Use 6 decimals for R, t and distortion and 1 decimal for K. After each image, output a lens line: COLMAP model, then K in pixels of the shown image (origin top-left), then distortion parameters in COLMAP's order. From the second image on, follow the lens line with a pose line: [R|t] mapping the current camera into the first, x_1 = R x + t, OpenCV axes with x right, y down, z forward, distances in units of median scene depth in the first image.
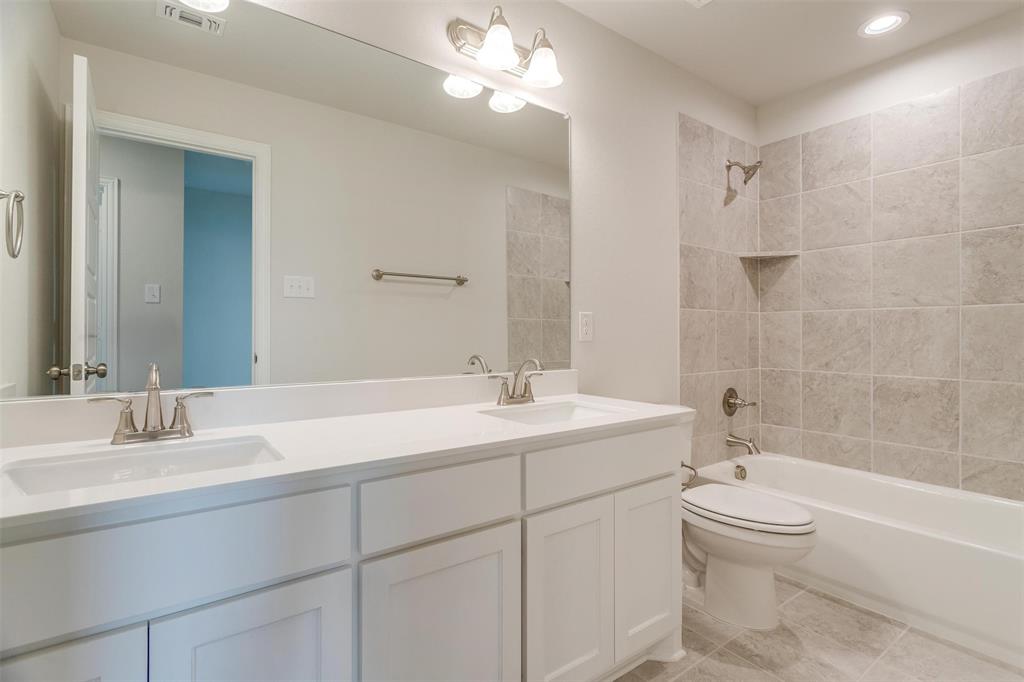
lens RADIAL K [[479.5, 0, 525.6], [0, 479.5, 341.4], [0, 0, 1]] dist [0.019235, 0.000491]
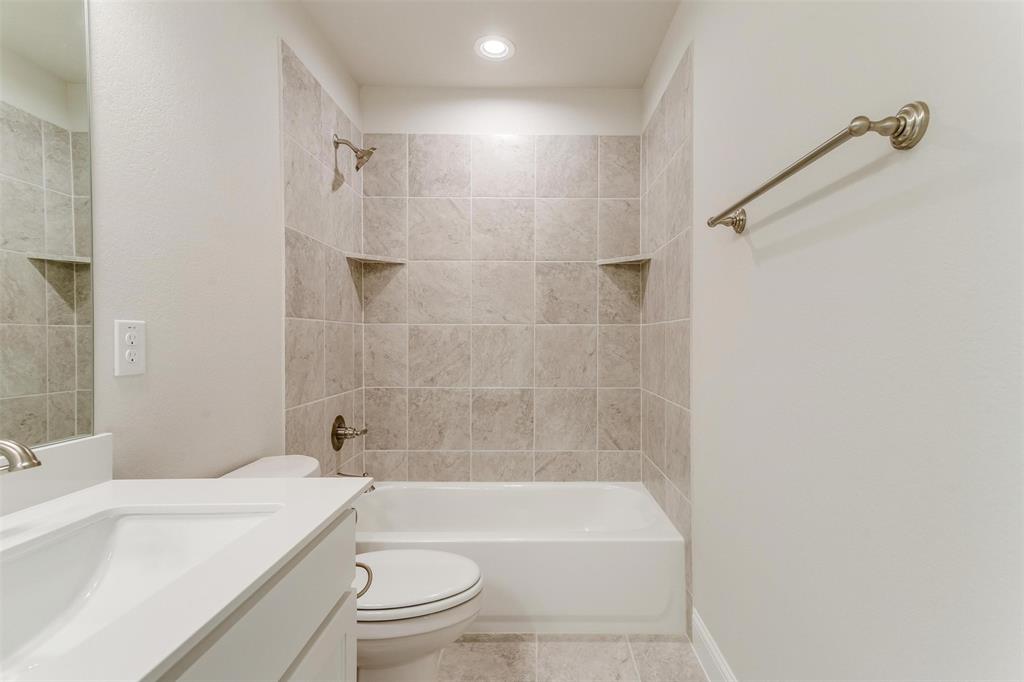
lens RADIAL K [[479.5, 0, 525.6], [0, 479.5, 341.4], [0, 0, 1]] dist [0.019235, 0.000491]
pose [[0.616420, -0.004305, 0.787406, -0.022233], [0.011424, 0.999929, -0.003476, -0.025041], [-0.787334, 0.011138, 0.616425, 0.267962]]
